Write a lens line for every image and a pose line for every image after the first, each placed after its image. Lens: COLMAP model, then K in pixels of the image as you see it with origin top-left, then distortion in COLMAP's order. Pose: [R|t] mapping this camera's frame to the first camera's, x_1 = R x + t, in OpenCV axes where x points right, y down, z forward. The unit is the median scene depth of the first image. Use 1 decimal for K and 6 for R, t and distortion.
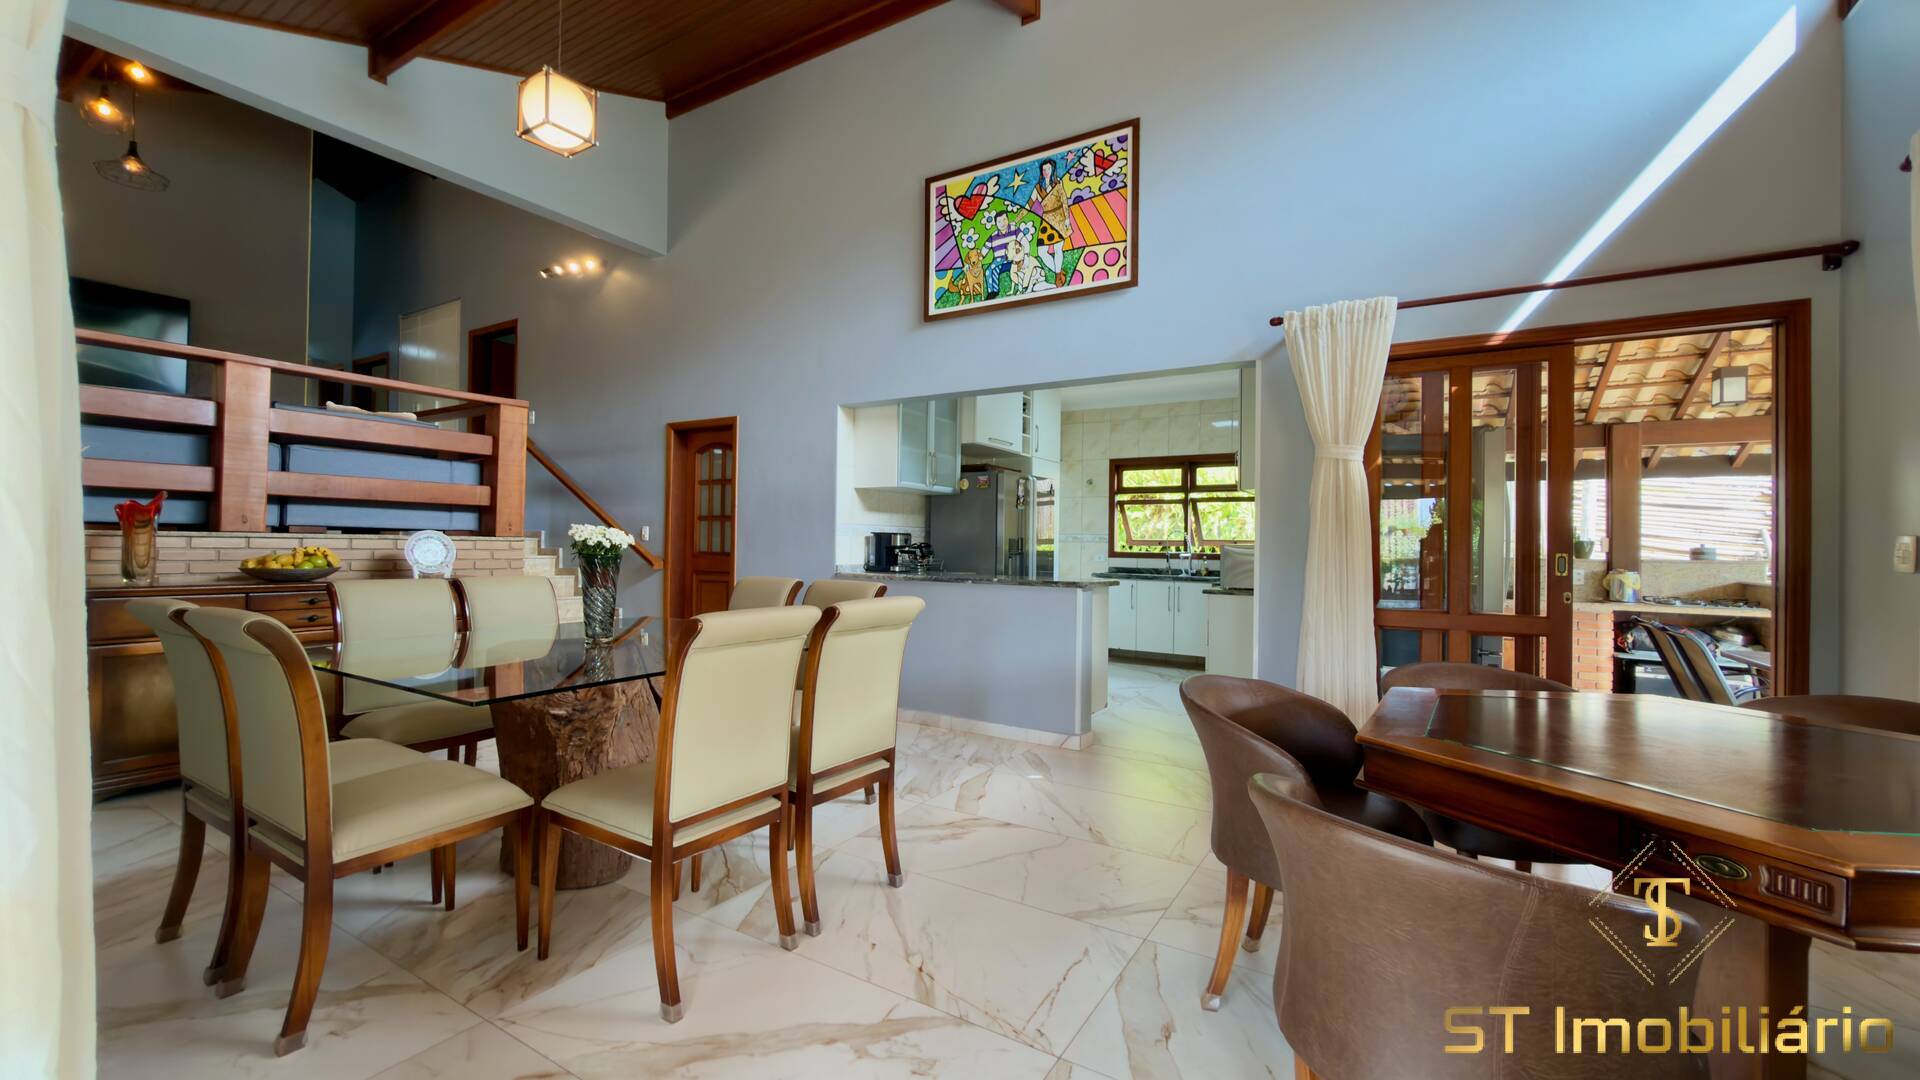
lens RADIAL K [[762.5, 0, 960.0], [0, 762.5, 540.0], [0, 0, 1]] dist [0.000484, 0.000071]
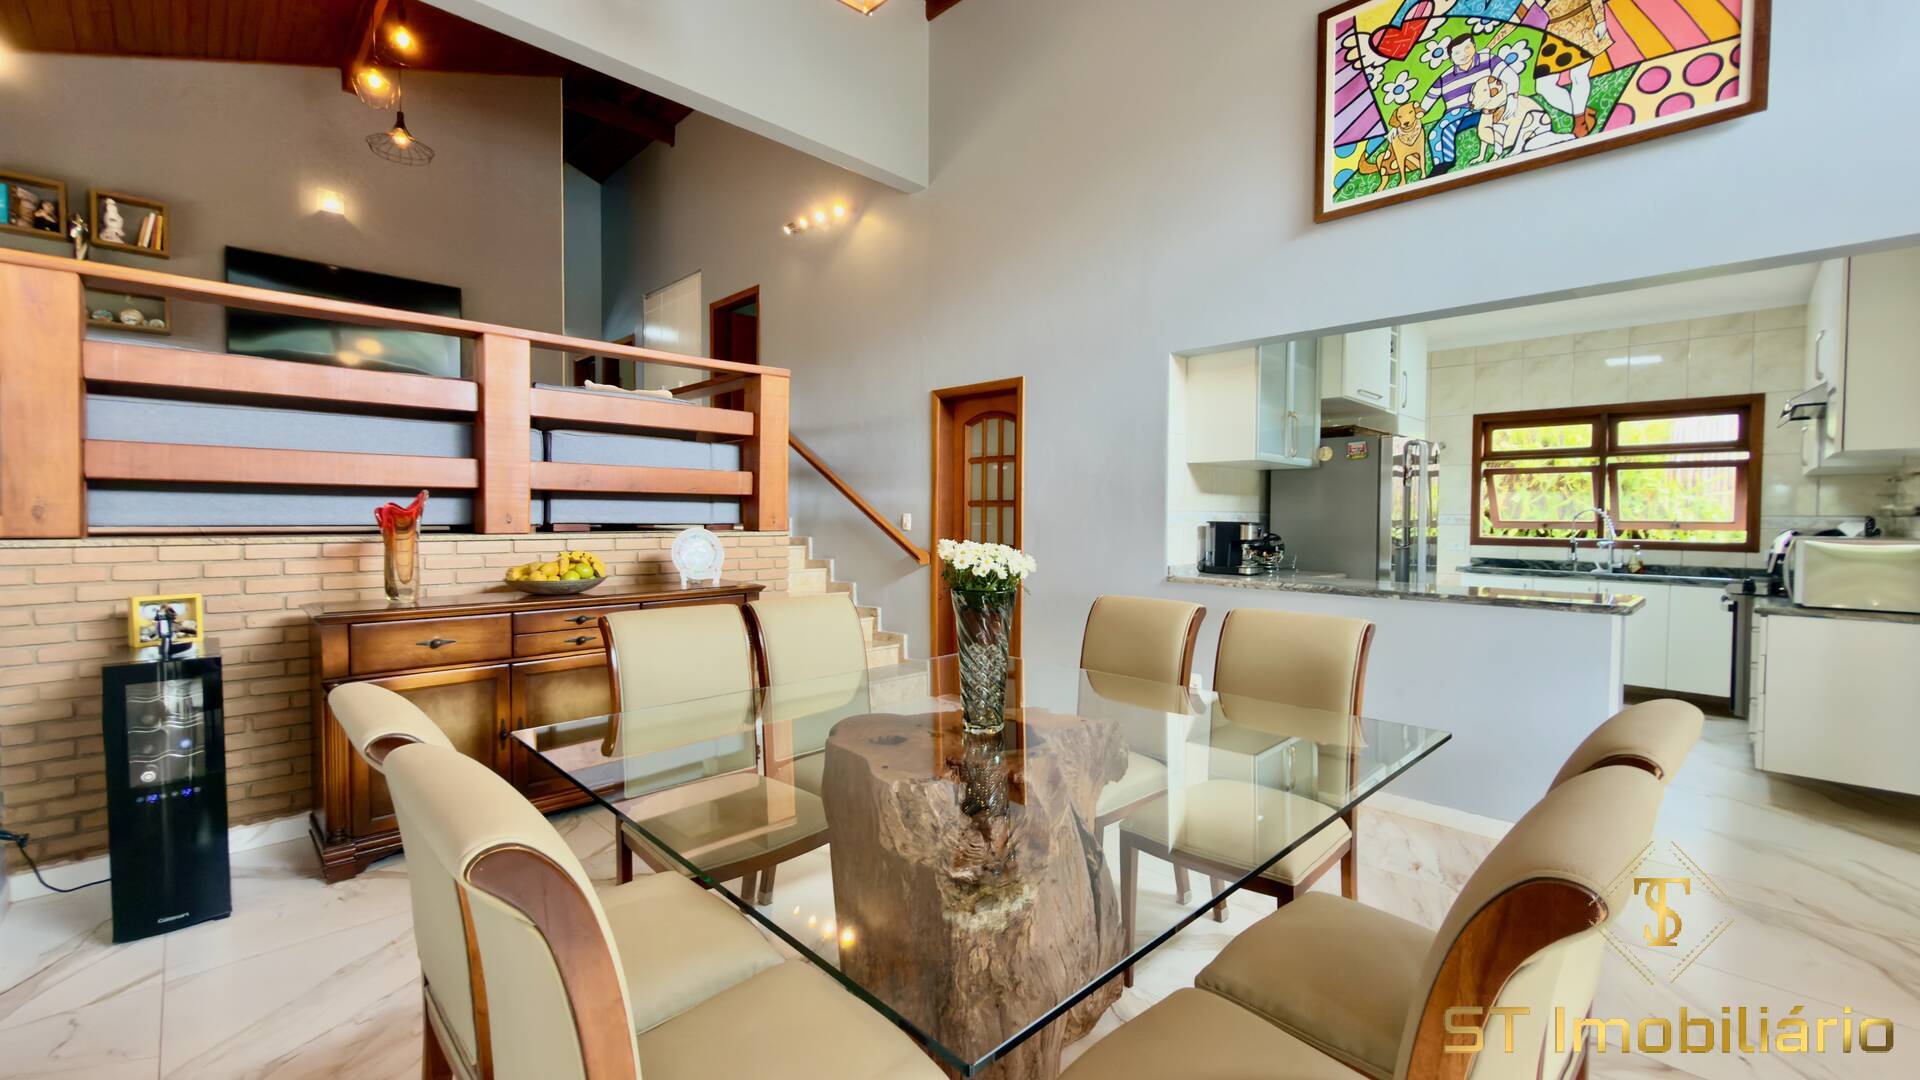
lens RADIAL K [[764.3, 0, 957.1], [0, 764.3, 539.2], [0, 0, 1]] dist [-0.000842, 0.000124]
pose [[0.972525, -0.000956, -0.232795, -0.204534], [0.009714, 0.999287, 0.036476, -0.025383], [0.232594, -0.037735, 0.971842, 0.232428]]
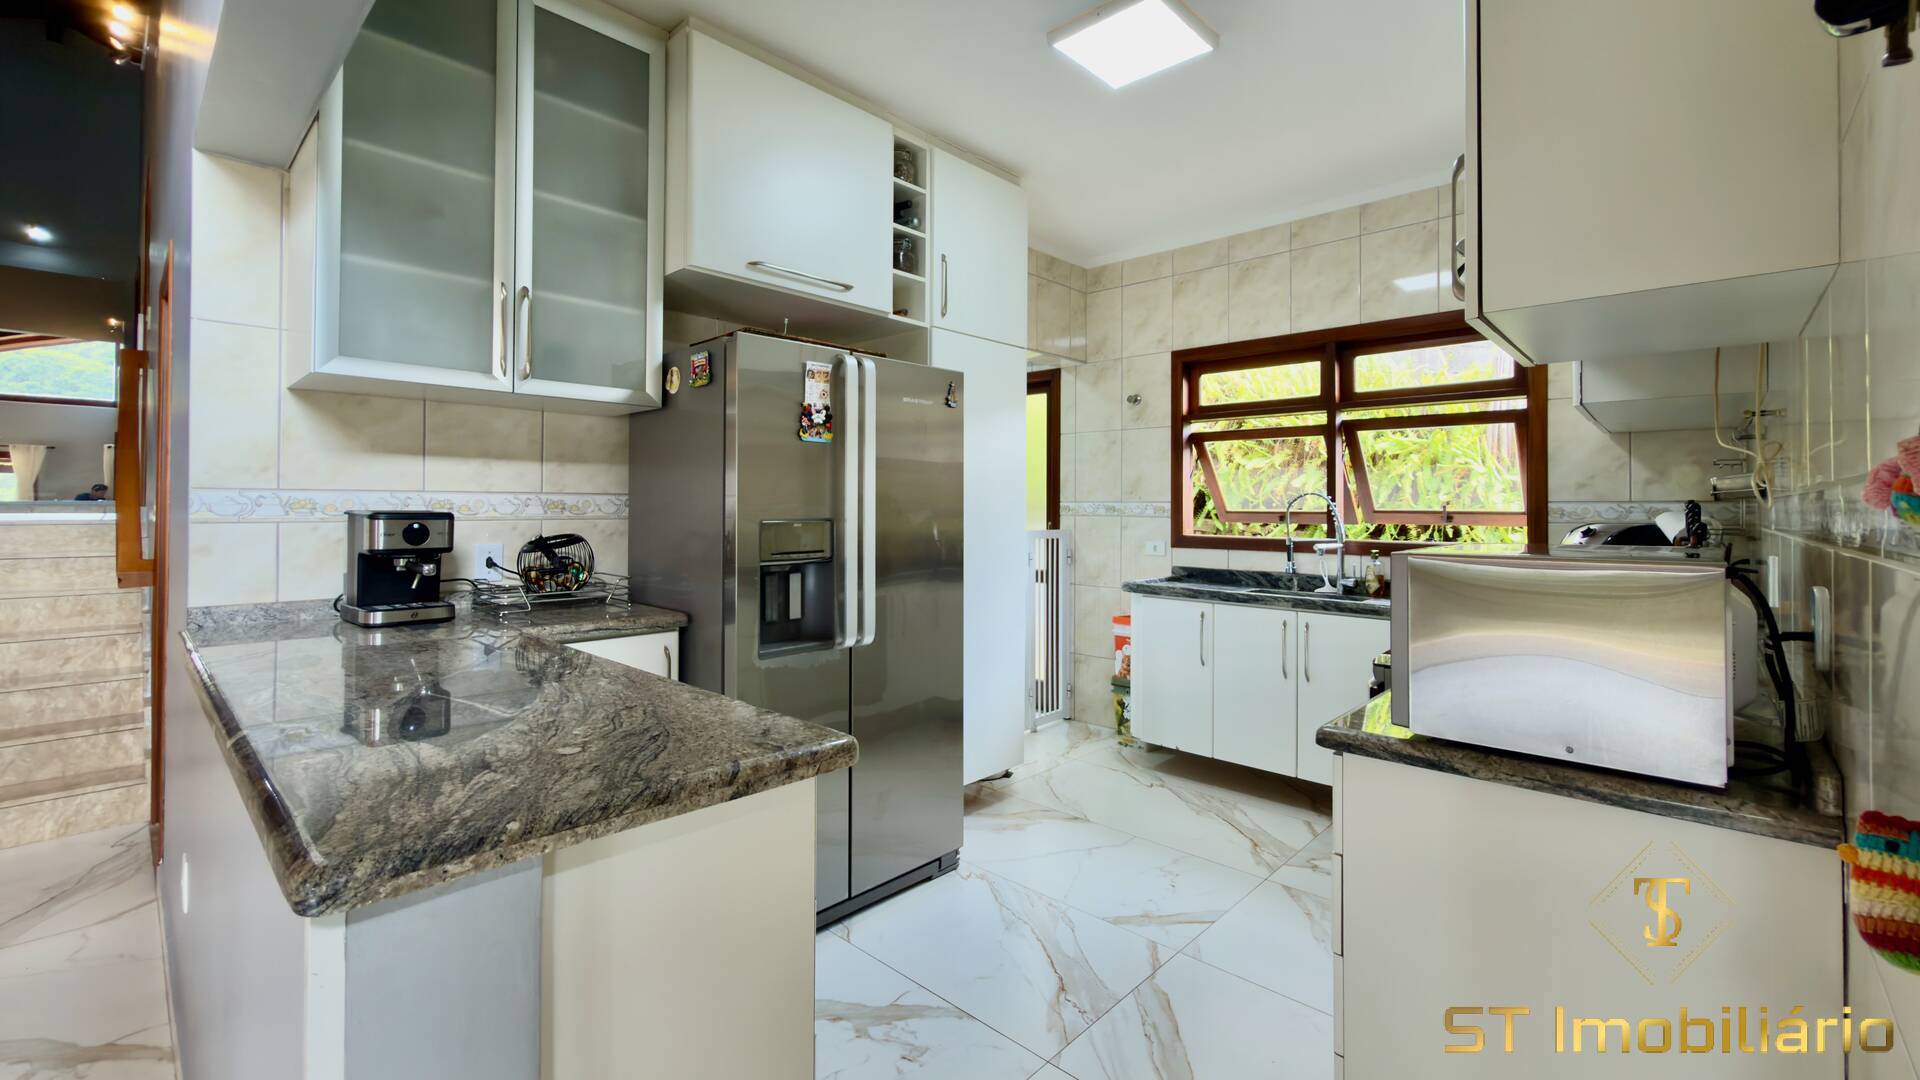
lens RADIAL K [[783.8, 0, 981.5], [0, 783.8, 497.9], [0, 0, 1]] dist [0.000431, 0.000064]
pose [[0.981562, -0.013629, -0.190658, 0.279052], [0.011952, 0.999879, -0.009942, -0.010130], [0.190770, 0.007480, 0.981606, 0.771635]]
